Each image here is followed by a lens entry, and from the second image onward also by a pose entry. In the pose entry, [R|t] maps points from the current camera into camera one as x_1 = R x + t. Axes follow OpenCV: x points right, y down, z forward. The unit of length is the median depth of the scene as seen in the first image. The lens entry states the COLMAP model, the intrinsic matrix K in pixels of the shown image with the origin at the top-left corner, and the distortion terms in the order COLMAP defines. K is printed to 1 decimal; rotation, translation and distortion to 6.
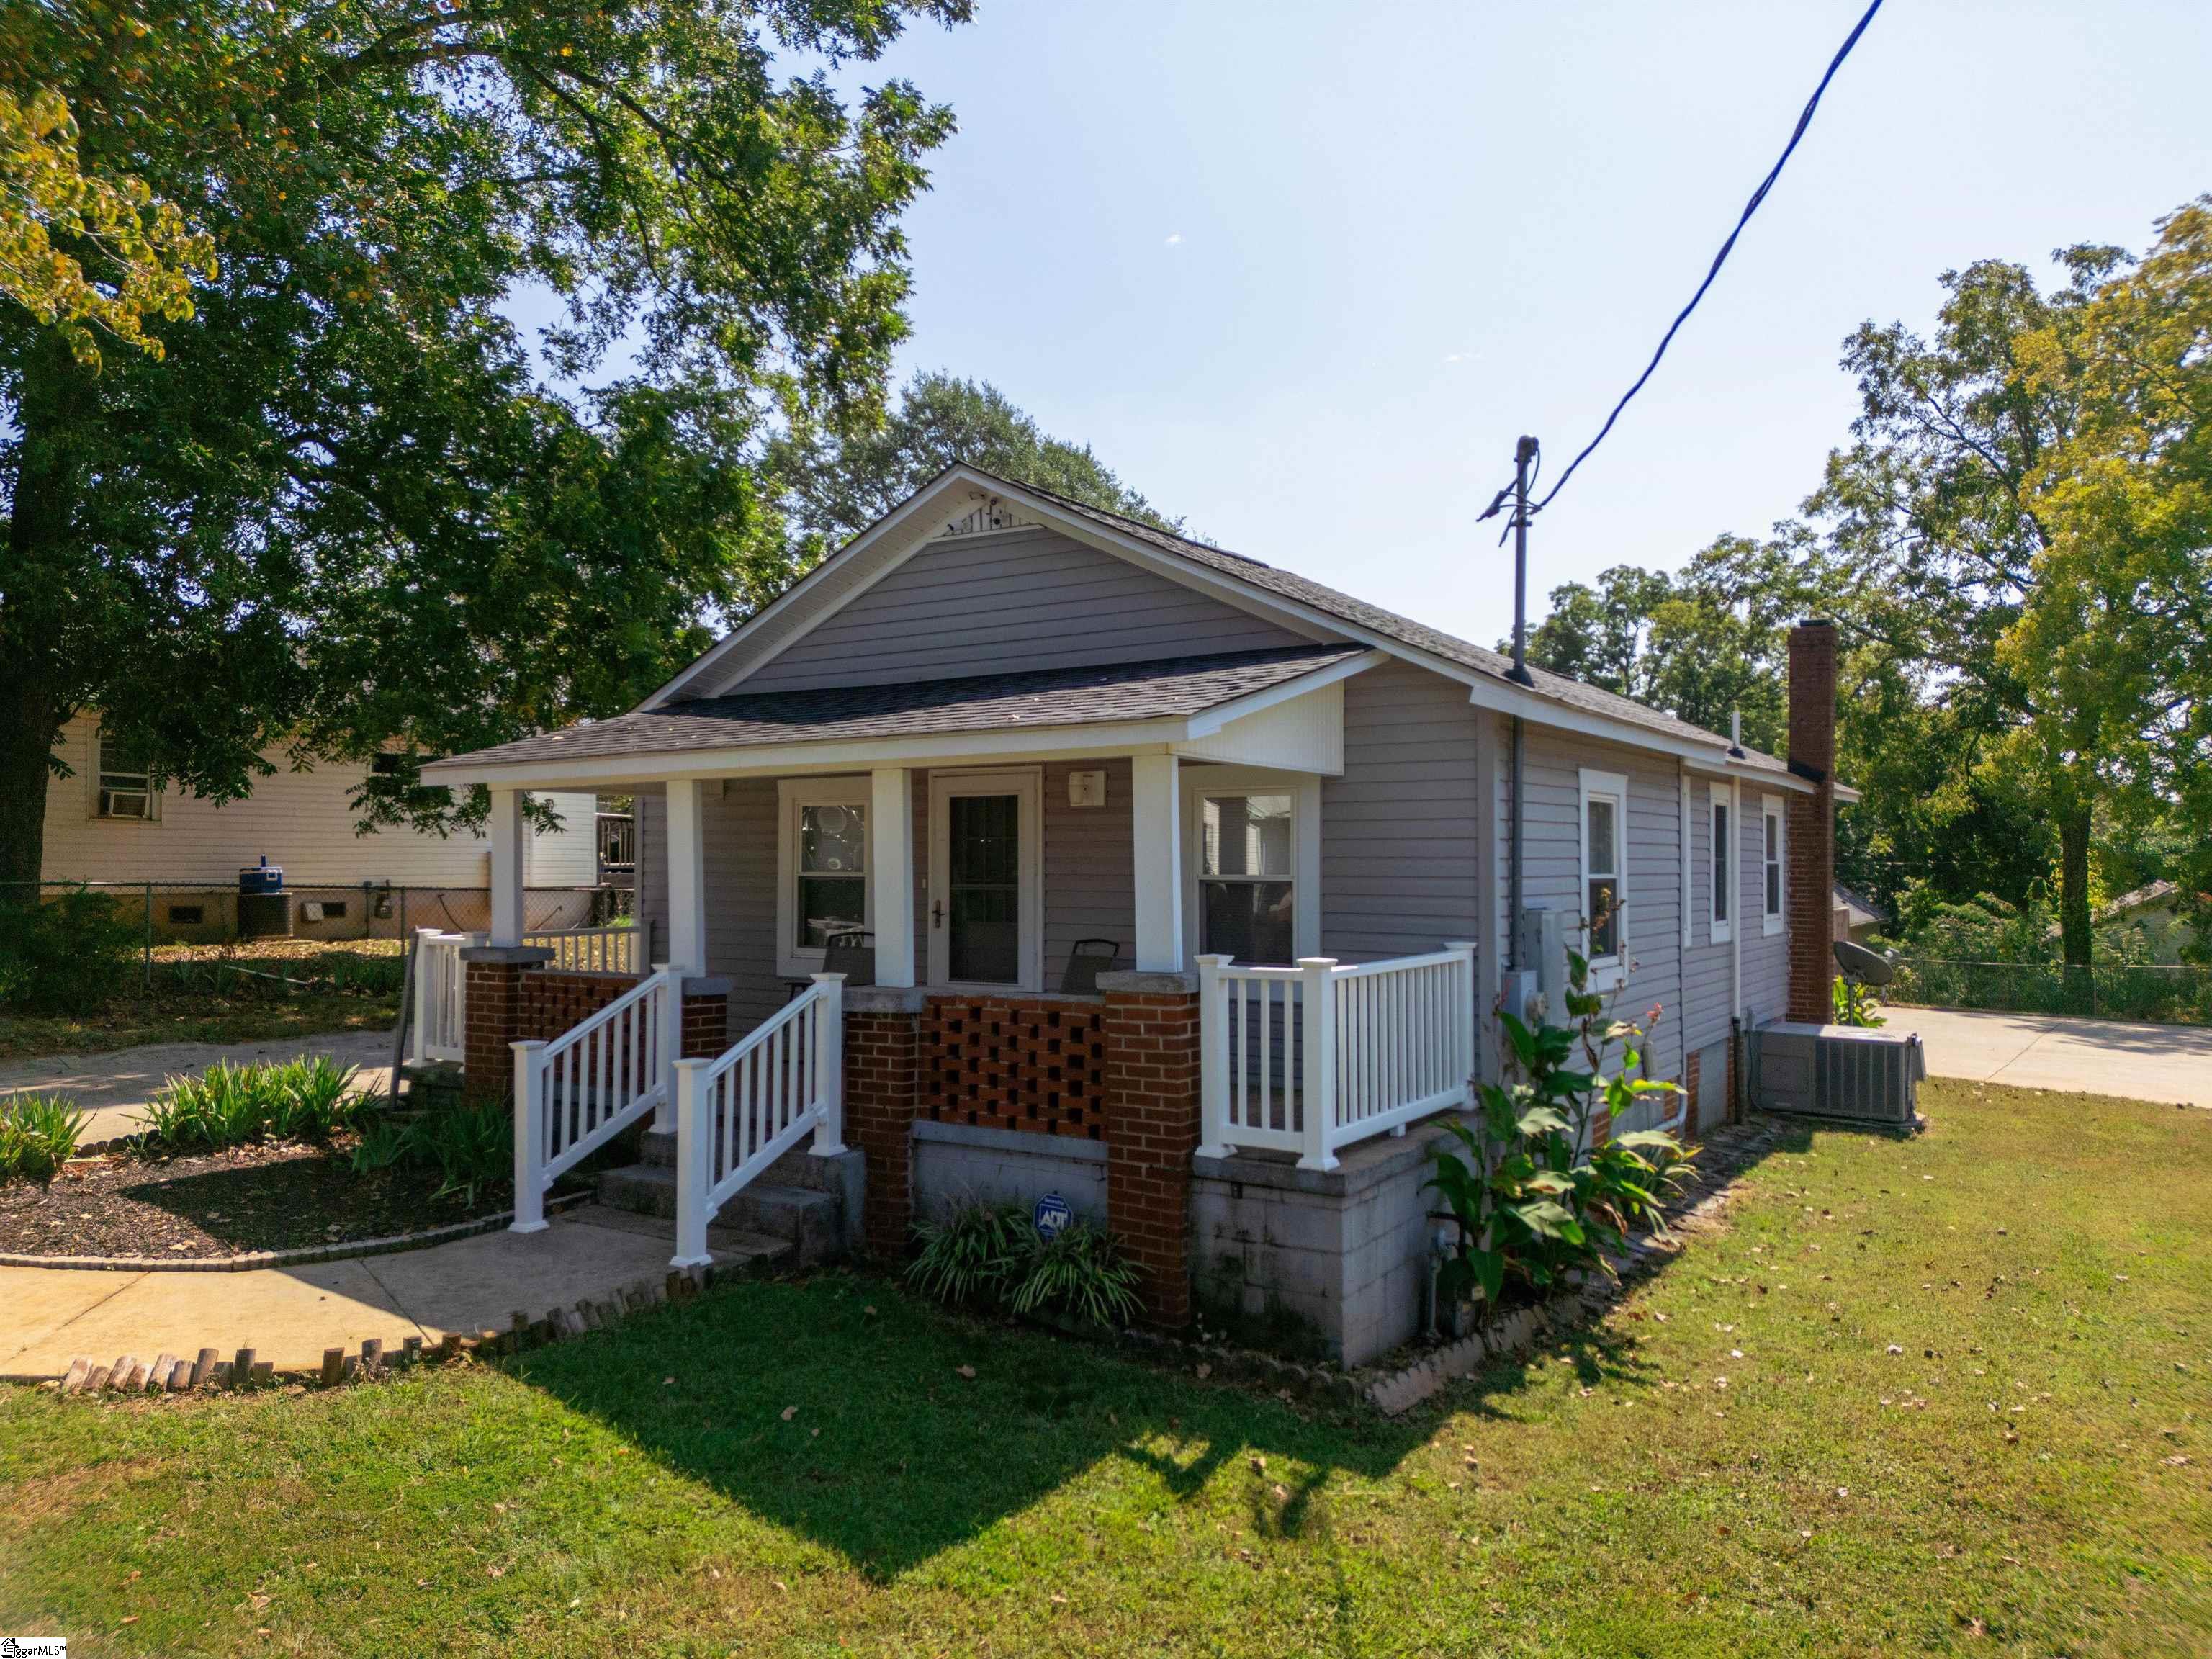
lens RADIAL K [[1644.5, 0, 1106.0], [0, 1644.5, 829.5], [0, 0, 1]] dist [0.001964, -0.001531]
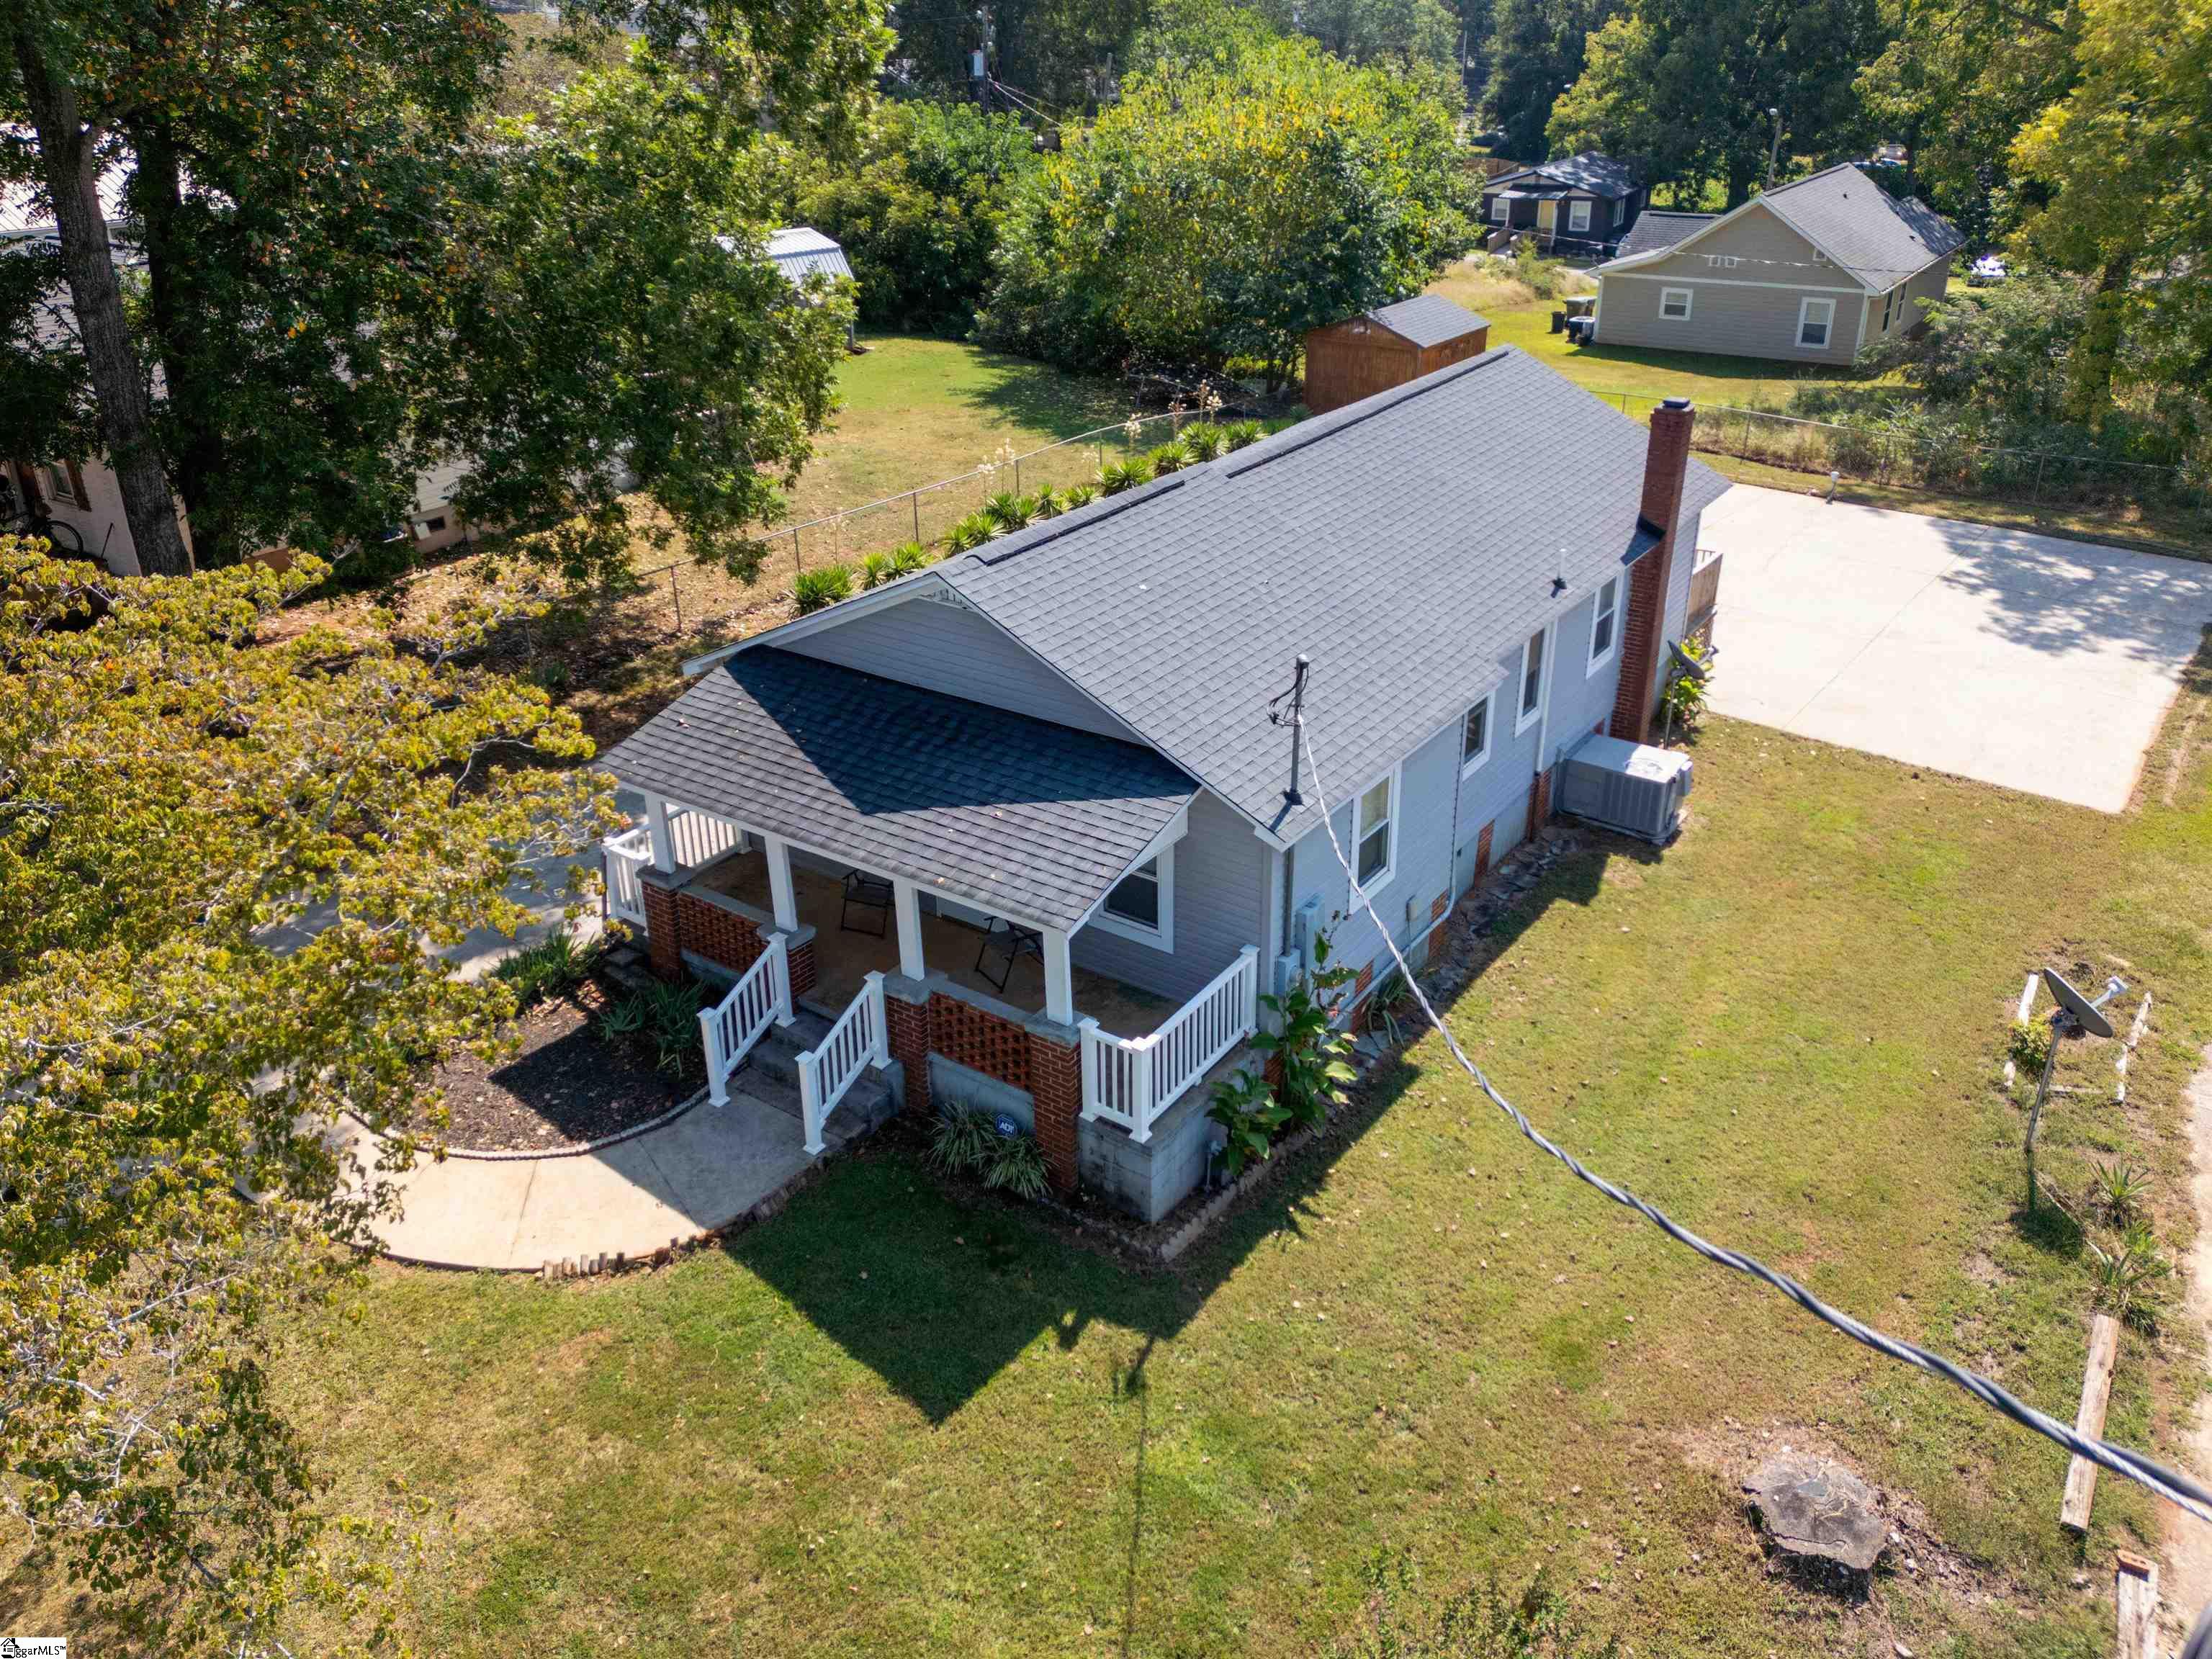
lens RADIAL K [[1747.9, 0, 1051.9], [0, 1747.9, 824.3], [0, 0, 1]] dist [0.034784, 0.000013]
pose [[0.998271, -0.003202, -0.058684, 0.138585], [0.028916, 0.896056, 0.442999, -0.959731], [0.051166, -0.443930, 0.894599, -0.619488]]
